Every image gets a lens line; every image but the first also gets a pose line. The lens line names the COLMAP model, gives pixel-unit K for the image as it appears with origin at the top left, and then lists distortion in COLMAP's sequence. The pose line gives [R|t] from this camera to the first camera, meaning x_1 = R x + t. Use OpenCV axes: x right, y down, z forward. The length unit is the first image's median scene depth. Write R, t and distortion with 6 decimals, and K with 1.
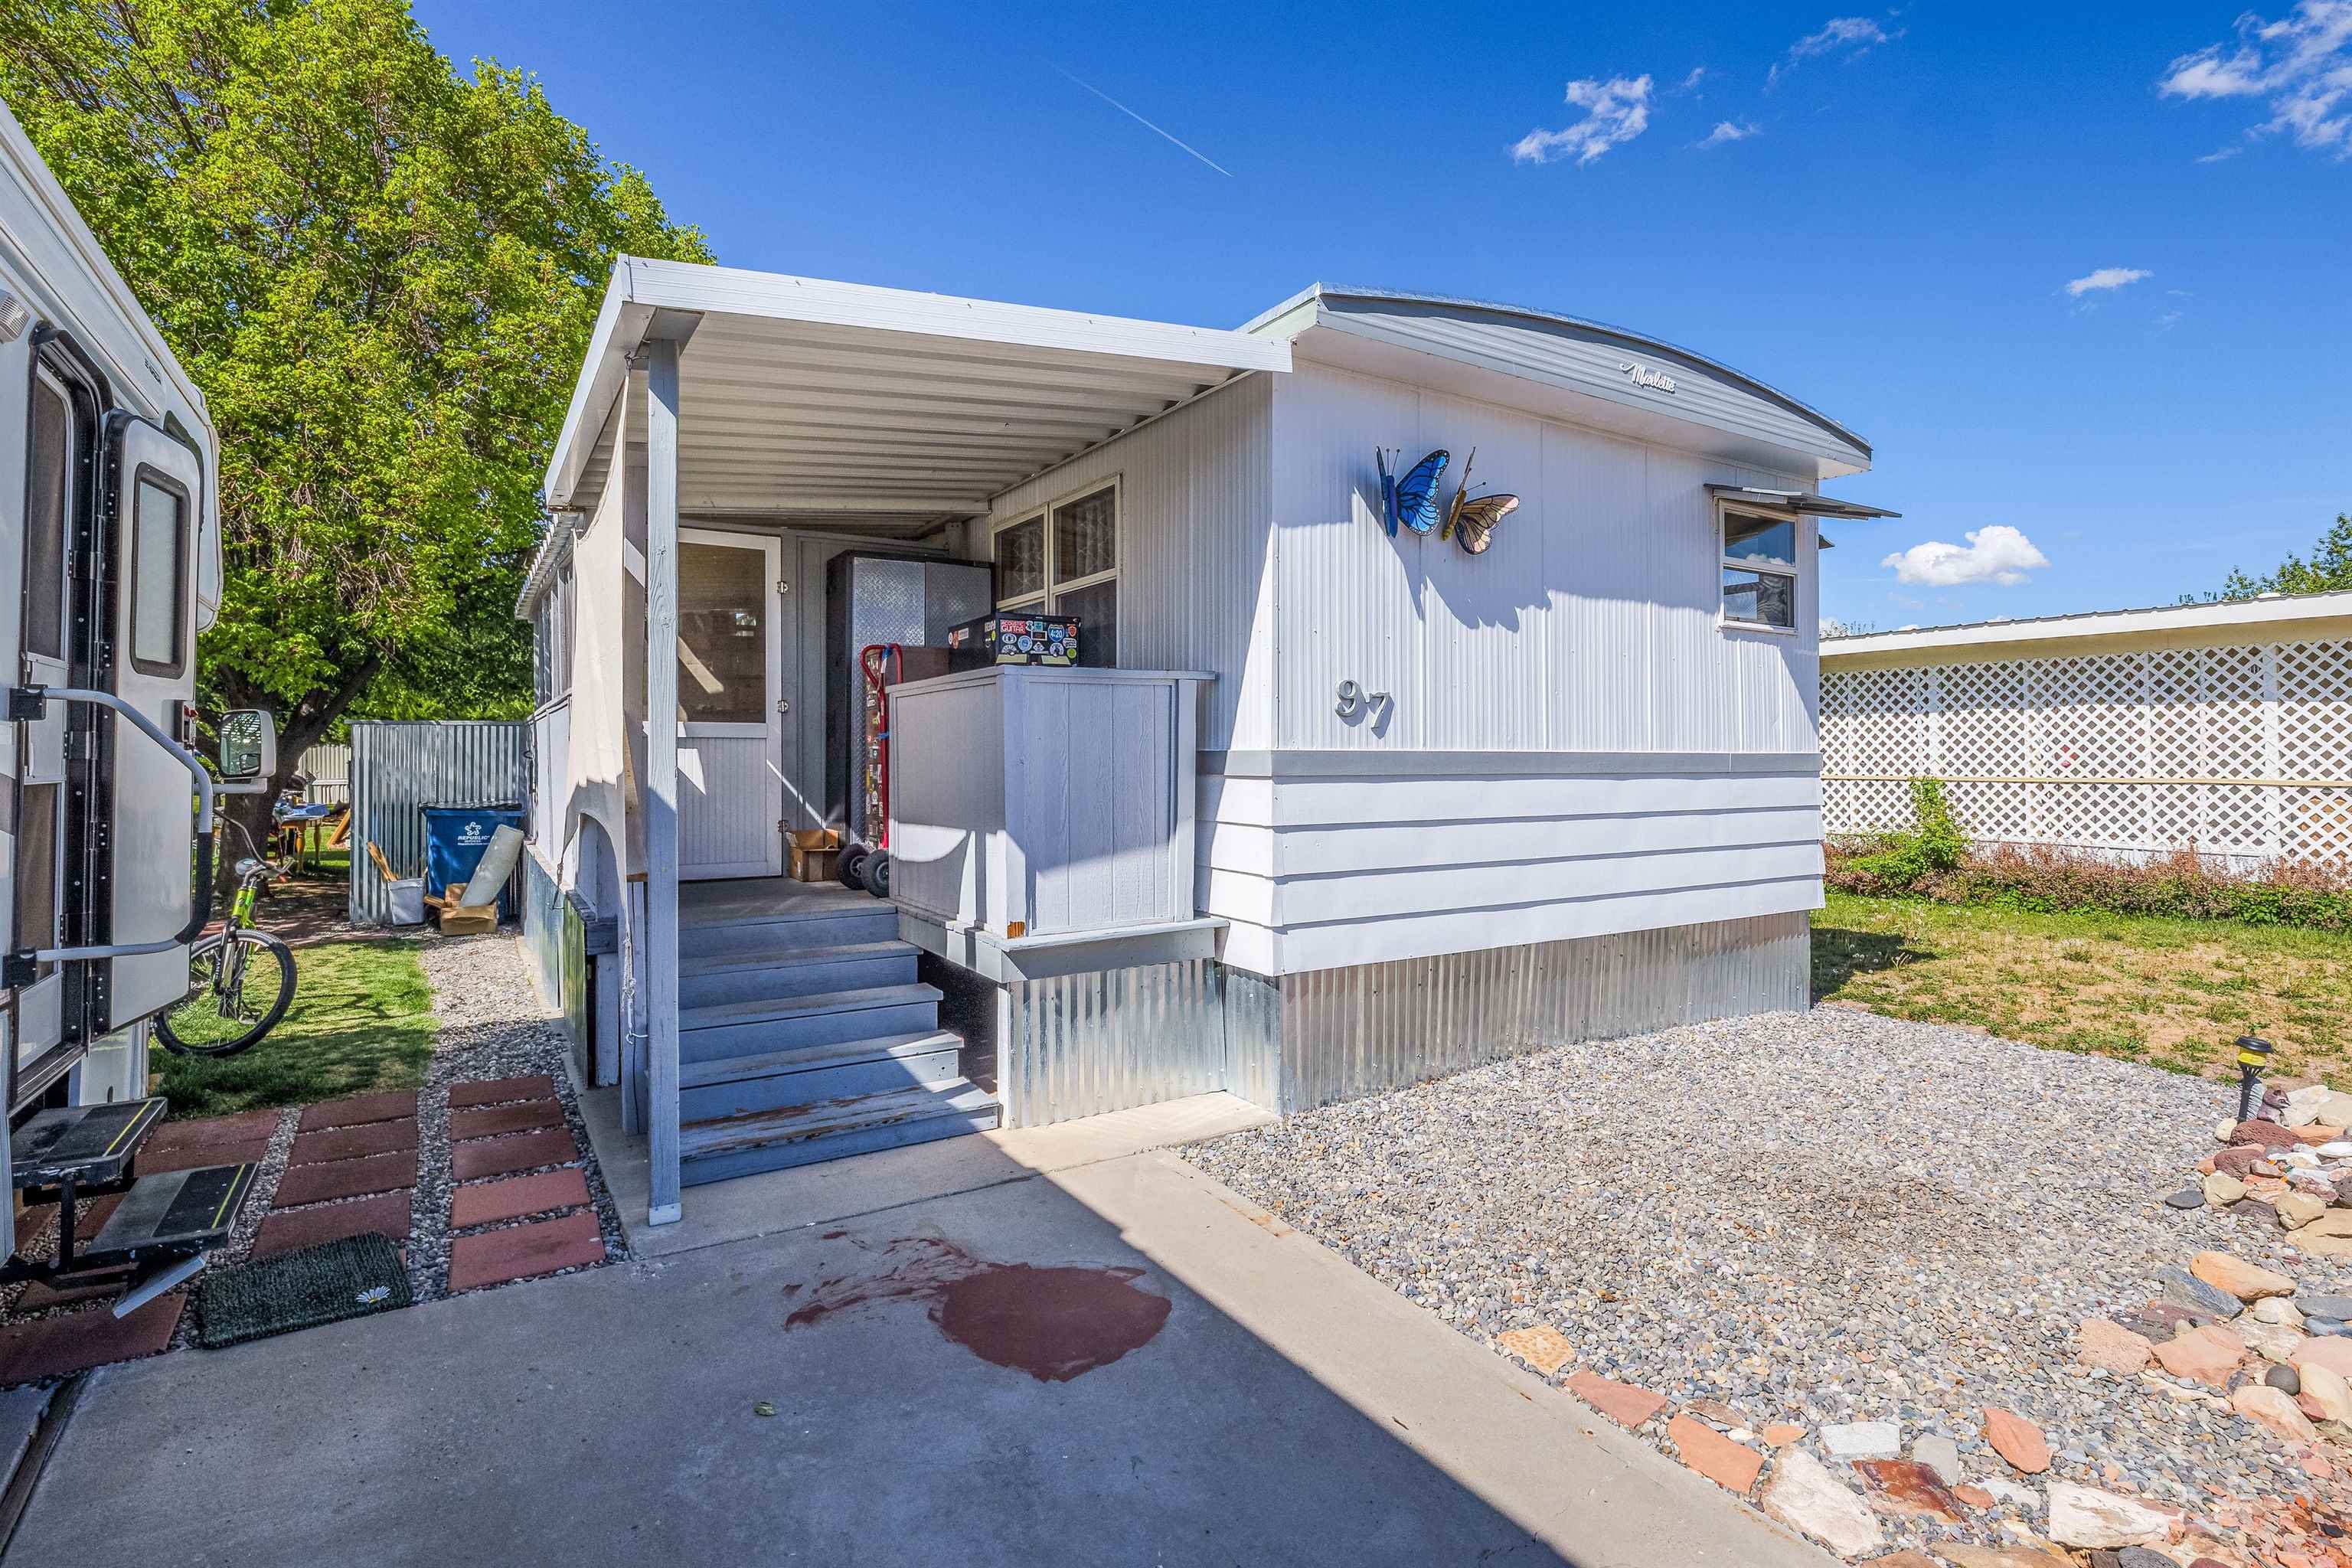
lens RADIAL K [[1149.9, 0, 1174.1], [0, 1149.9, 735.1], [0, 0, 1]] dist [-0.015573, -0.000498]
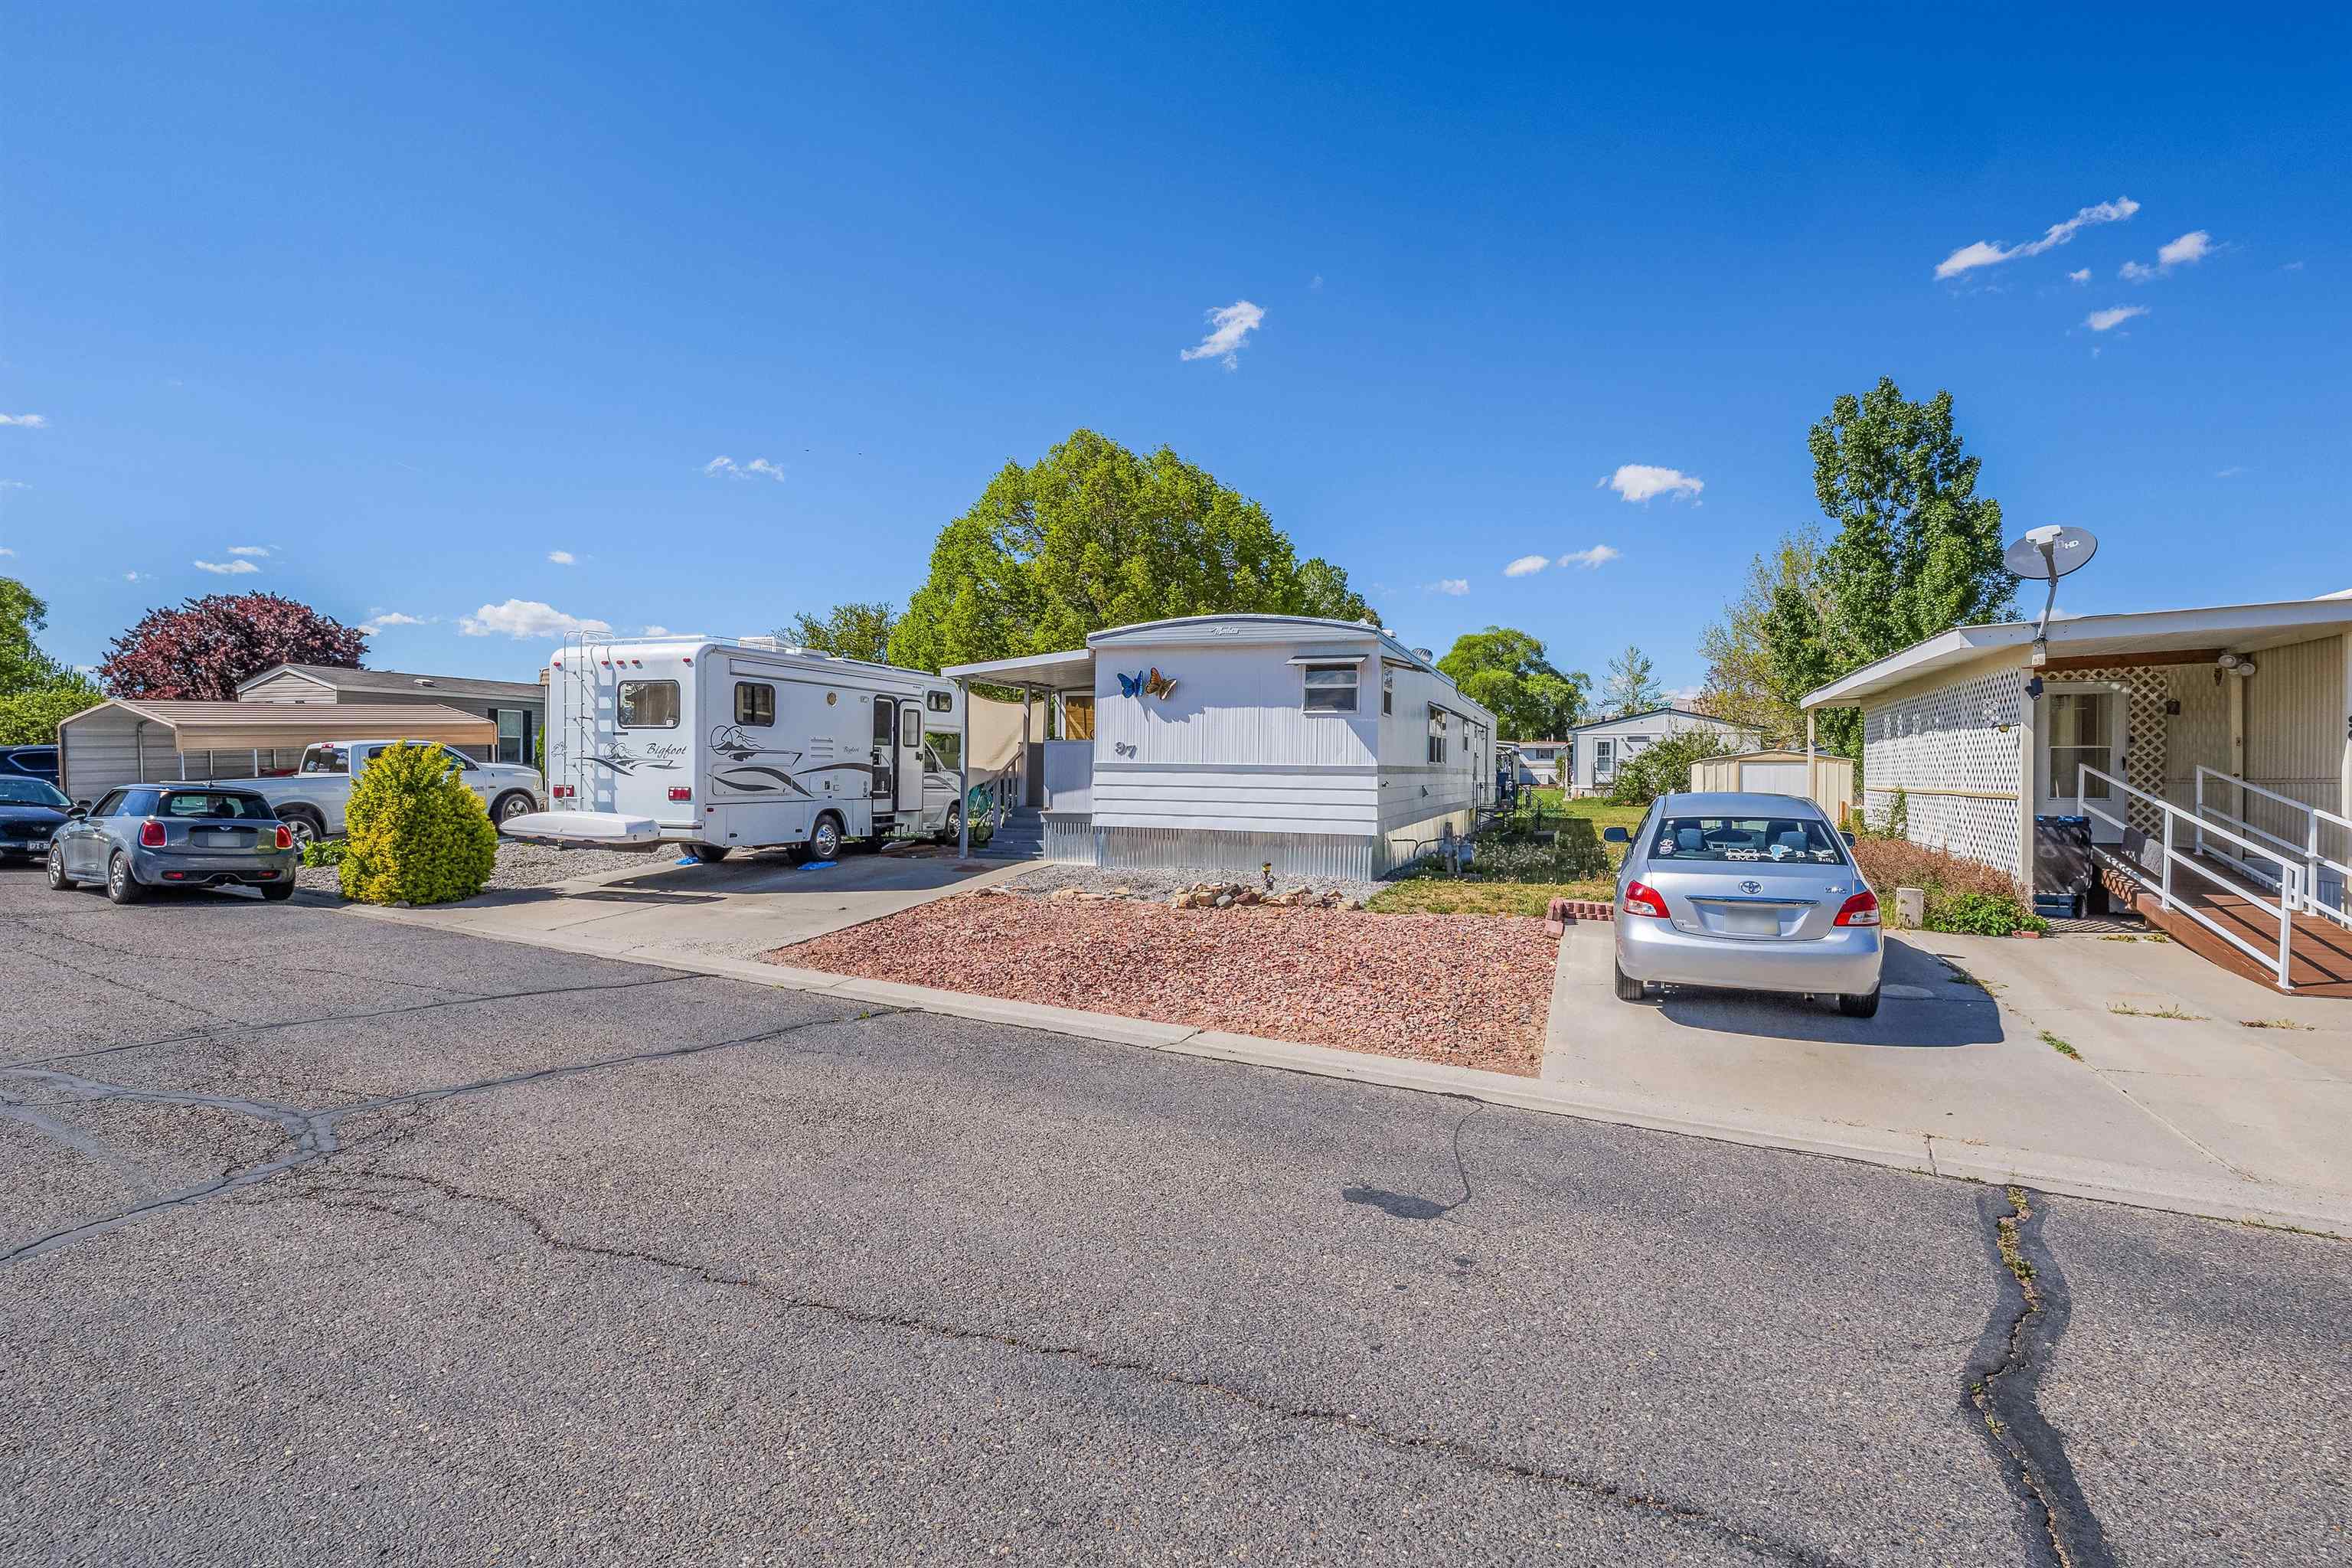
lens RADIAL K [[1130.8, 0, 1176.0], [0, 1130.8, 784.0], [0, 0, 1]] dist [-0.013391, -0.000812]
pose [[0.610442, 0.018243, -0.791851, 2.239889], [0.004669, 0.999634, 0.026629, -0.009294], [0.792047, -0.019953, 0.610133, -0.693879]]
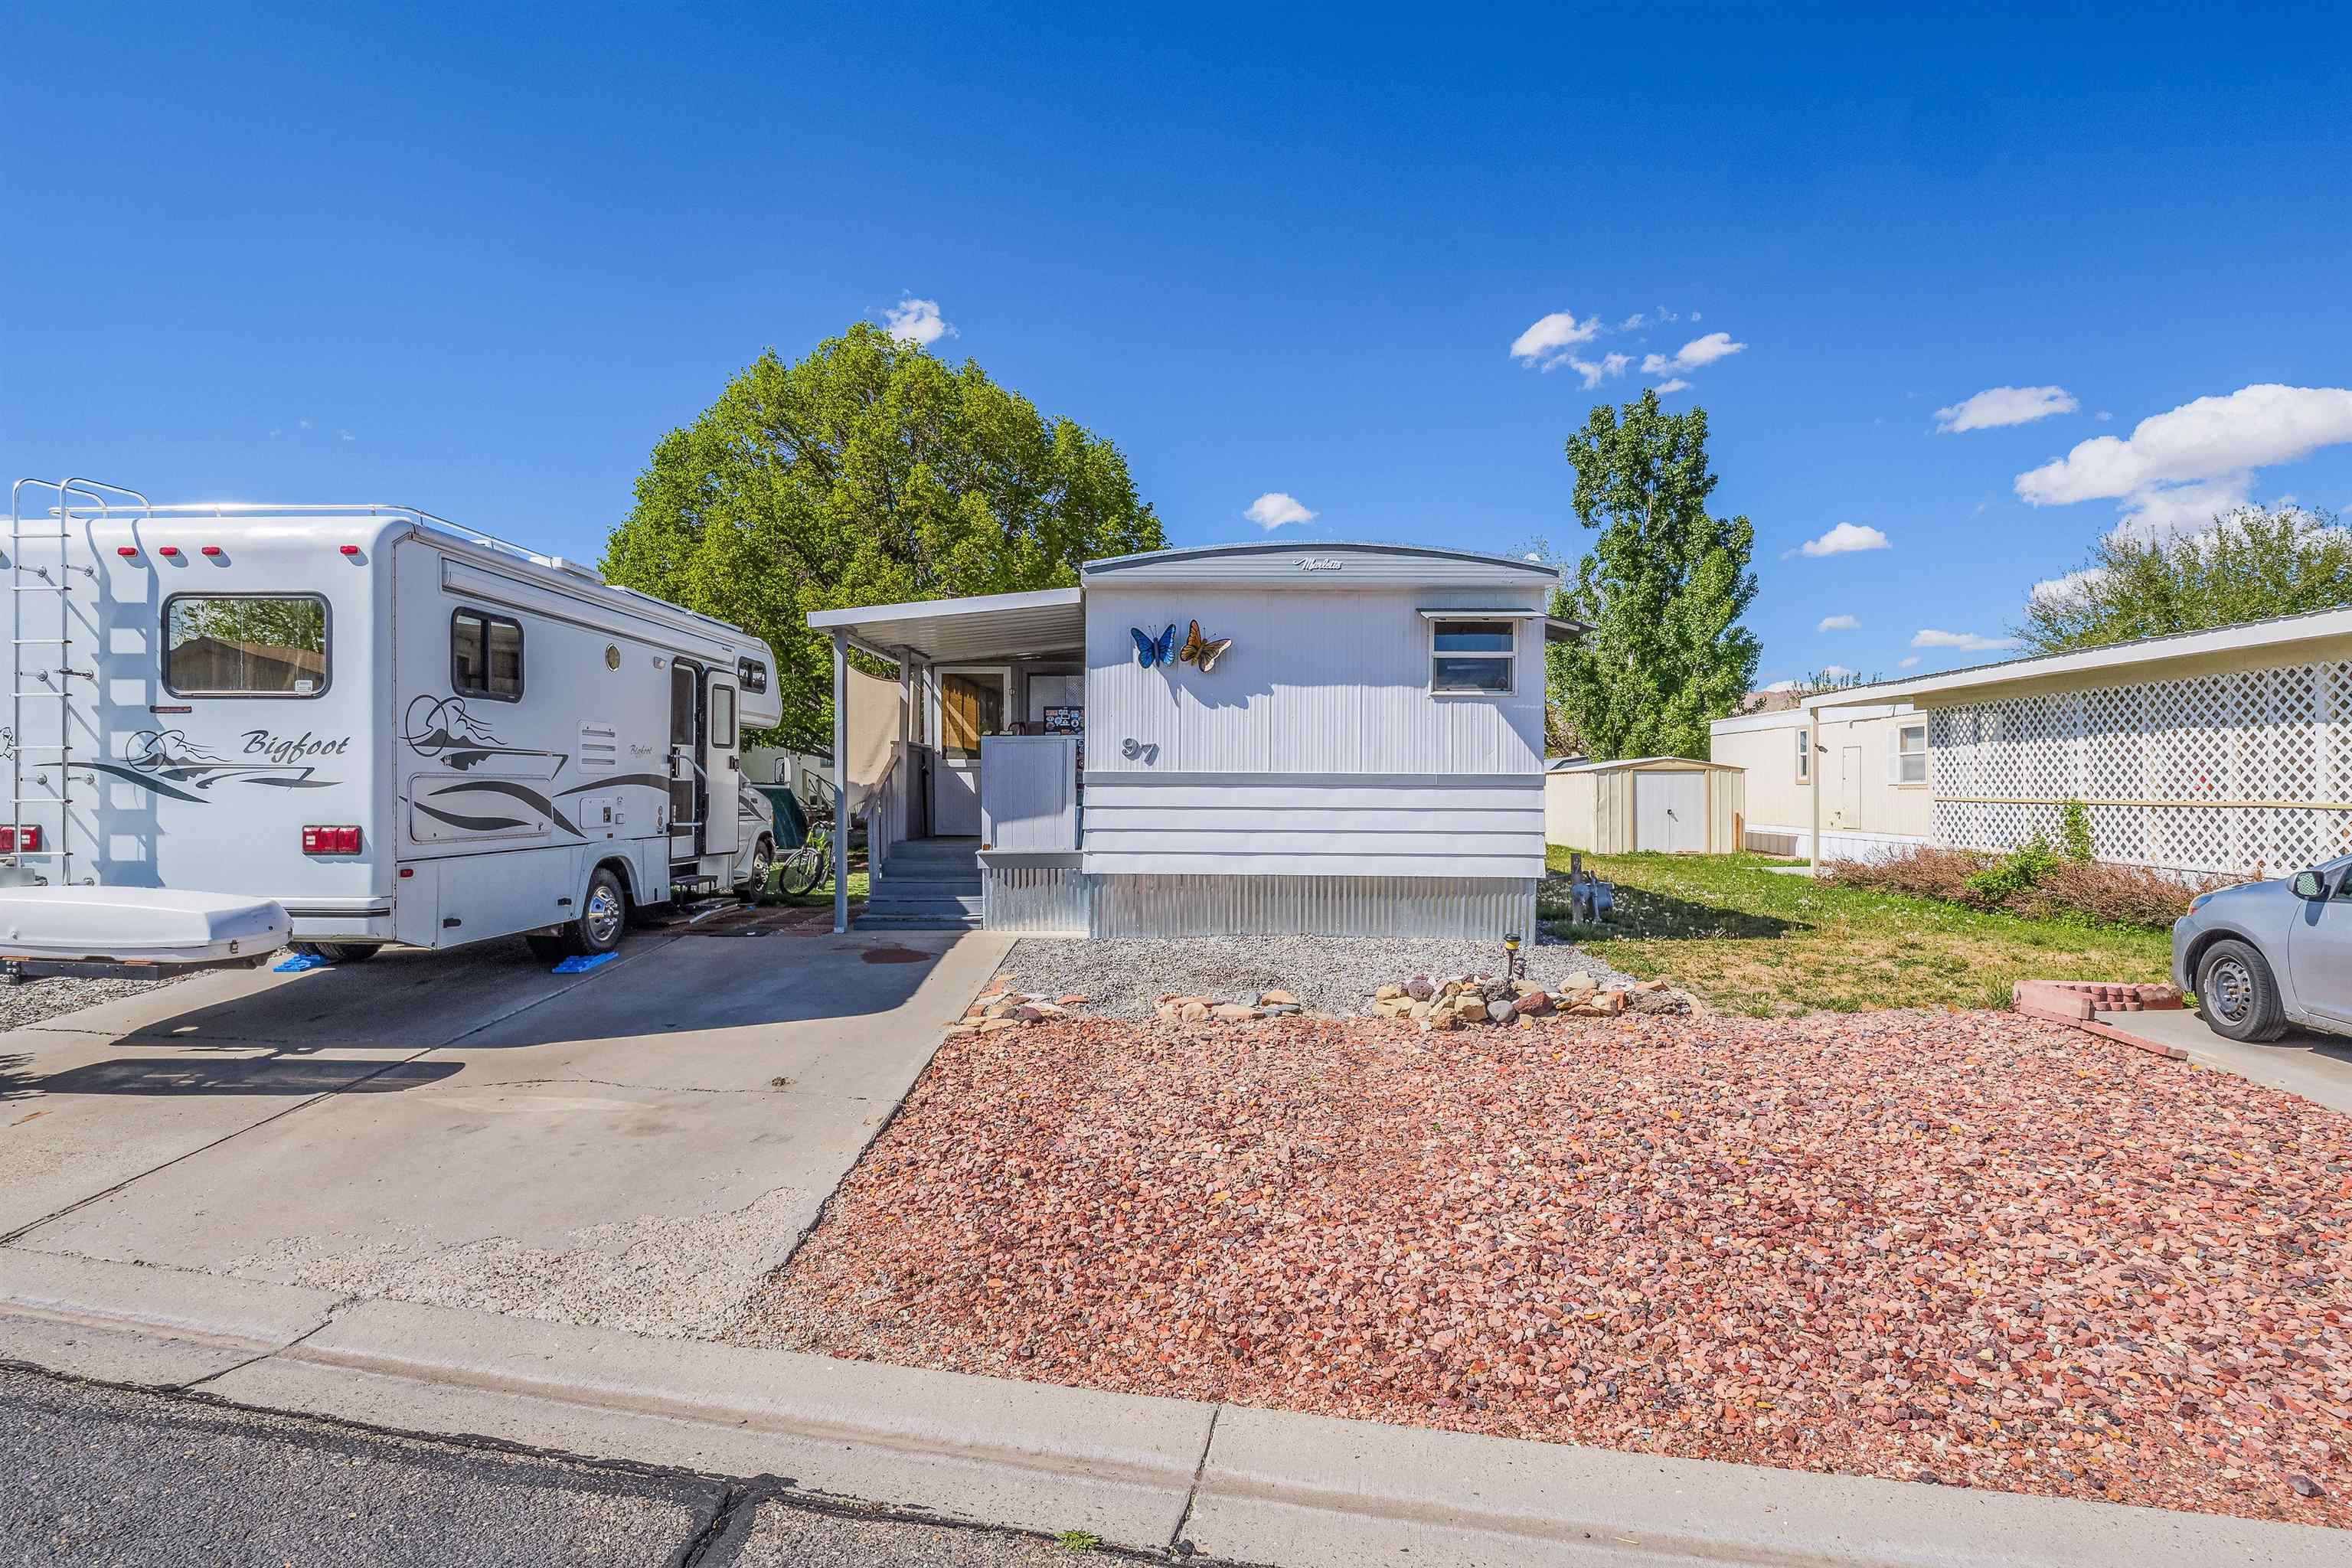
lens RADIAL K [[1141.7, 0, 1172.5], [0, 1141.7, 791.2], [0, 0, 1]] dist [-0.018423, -0.000628]
pose [[0.835225, 0.006727, -0.549867, 1.063980], [0.006513, 0.999734, 0.022123, 0.002376], [0.549869, -0.022059, 0.834959, -0.545688]]
